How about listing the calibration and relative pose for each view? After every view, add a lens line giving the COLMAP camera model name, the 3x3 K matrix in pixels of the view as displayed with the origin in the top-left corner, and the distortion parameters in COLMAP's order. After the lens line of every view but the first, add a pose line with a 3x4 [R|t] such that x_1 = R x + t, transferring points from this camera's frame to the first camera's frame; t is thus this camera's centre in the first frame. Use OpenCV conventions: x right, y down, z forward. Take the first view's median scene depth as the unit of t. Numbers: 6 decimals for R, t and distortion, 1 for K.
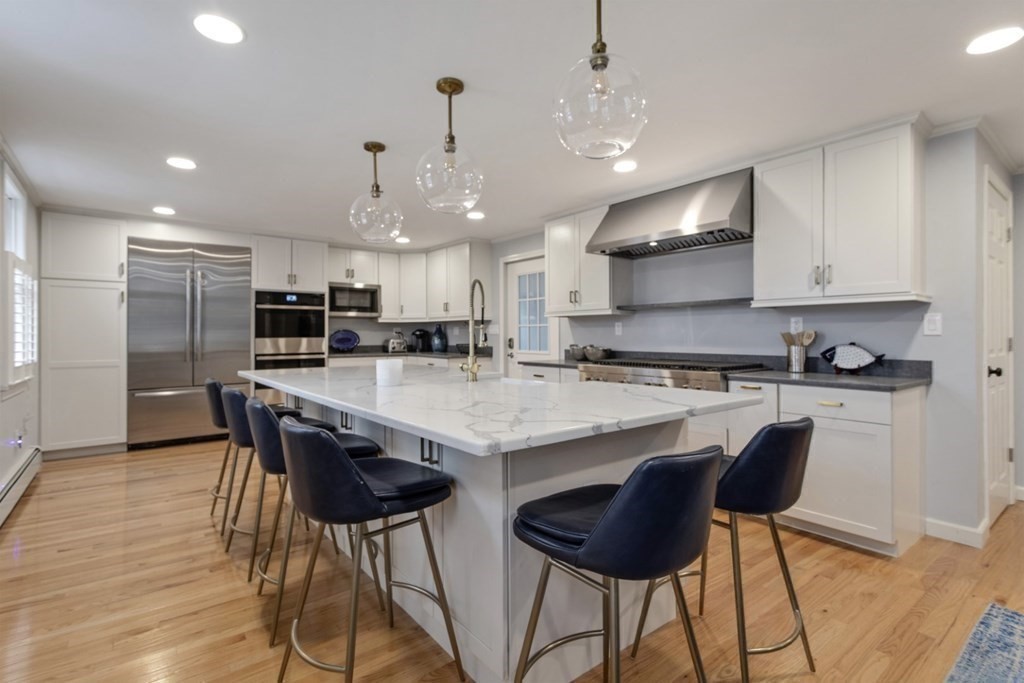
lens RADIAL K [[486.3, 0, 511.6], [0, 486.3, 332.2], [0, 0, 1]] dist [-0.001816, 0.002805]
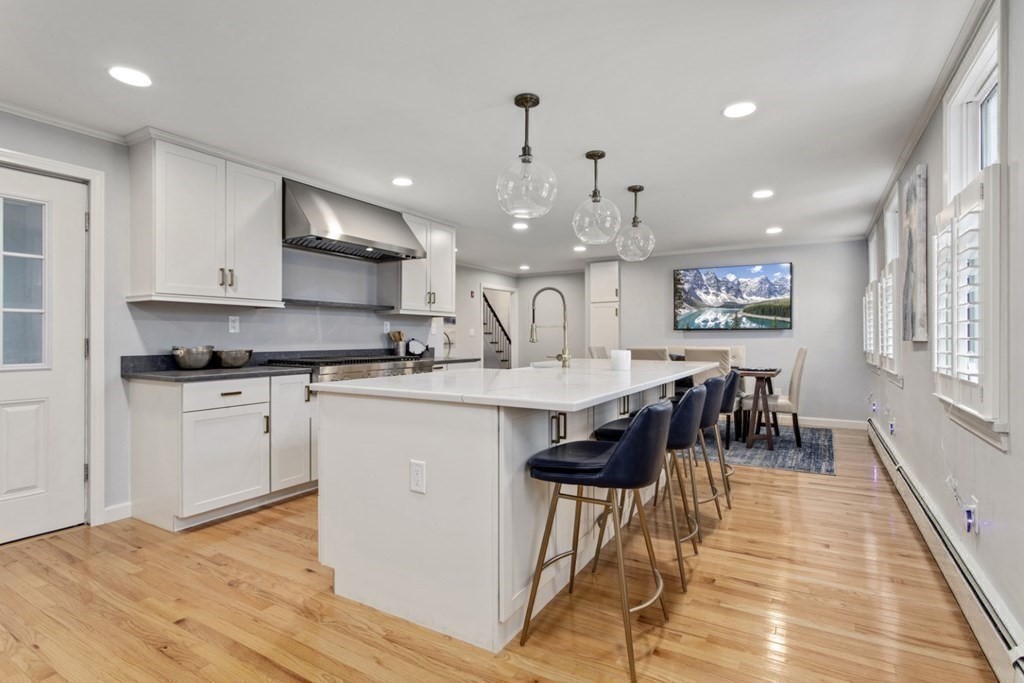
lens RADIAL K [[525.1, 0, 512.8], [0, 525.1, 338.9], [0, 0, 1]] dist [-0.006873, -0.000423]
pose [[-0.366124, -0.002021, 0.930564, -0.727677], [-0.007152, 0.999974, -0.000642, 0.013382], [-0.930539, -0.006891, -0.366129, 0.891809]]
